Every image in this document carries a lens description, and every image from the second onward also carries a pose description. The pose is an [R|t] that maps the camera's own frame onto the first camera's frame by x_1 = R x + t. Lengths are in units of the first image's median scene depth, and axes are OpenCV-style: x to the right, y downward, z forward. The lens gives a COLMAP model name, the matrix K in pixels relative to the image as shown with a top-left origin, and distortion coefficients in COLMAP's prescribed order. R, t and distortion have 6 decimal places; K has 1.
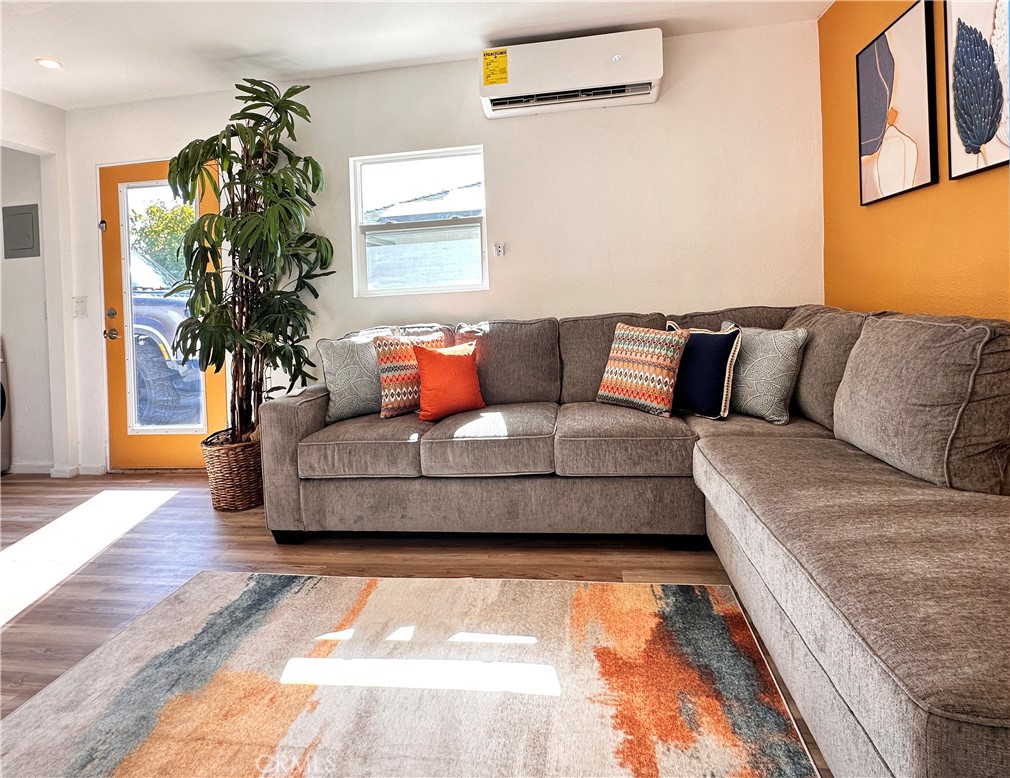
lens RADIAL K [[529.7, 0, 495.9], [0, 529.7, 294.3], [0, 0, 1]] dist [-0.003455, -0.000484]
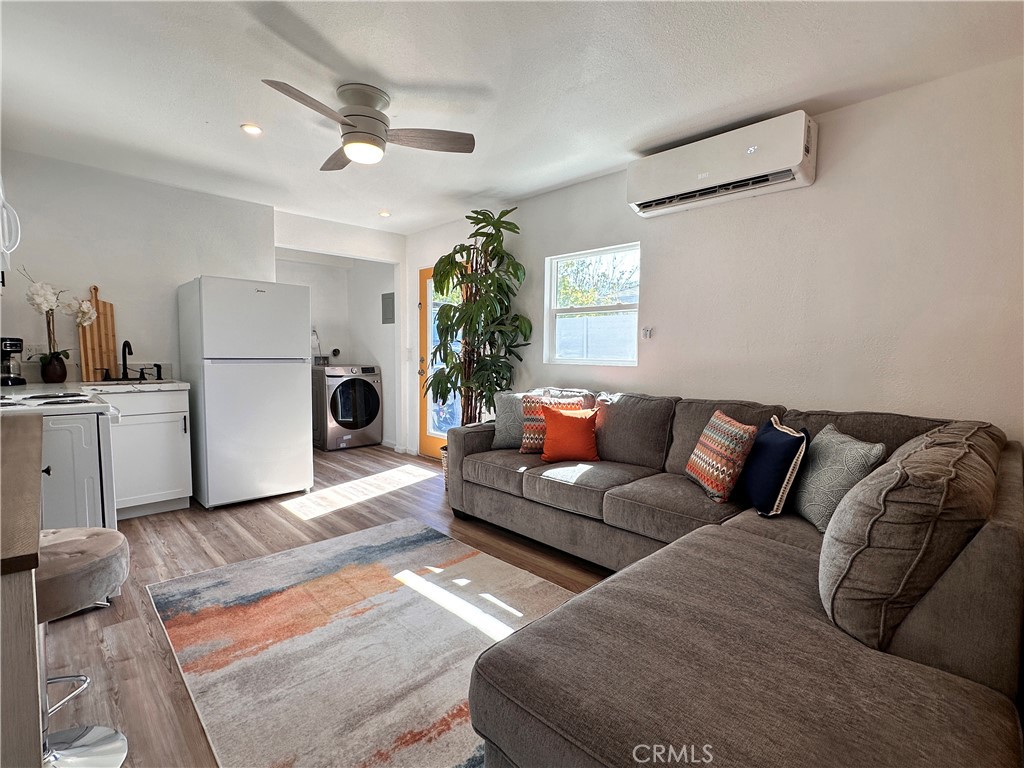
lens RADIAL K [[486.5, 0, 512.4], [0, 486.5, 387.9], [0, 0, 1]] dist [-0.002240, 0.000131]
pose [[0.792576, 0.114754, -0.598877, 0.514284], [-0.060364, 0.992074, 0.110209, -0.078459], [0.606777, -0.051198, 0.793221, -0.035094]]
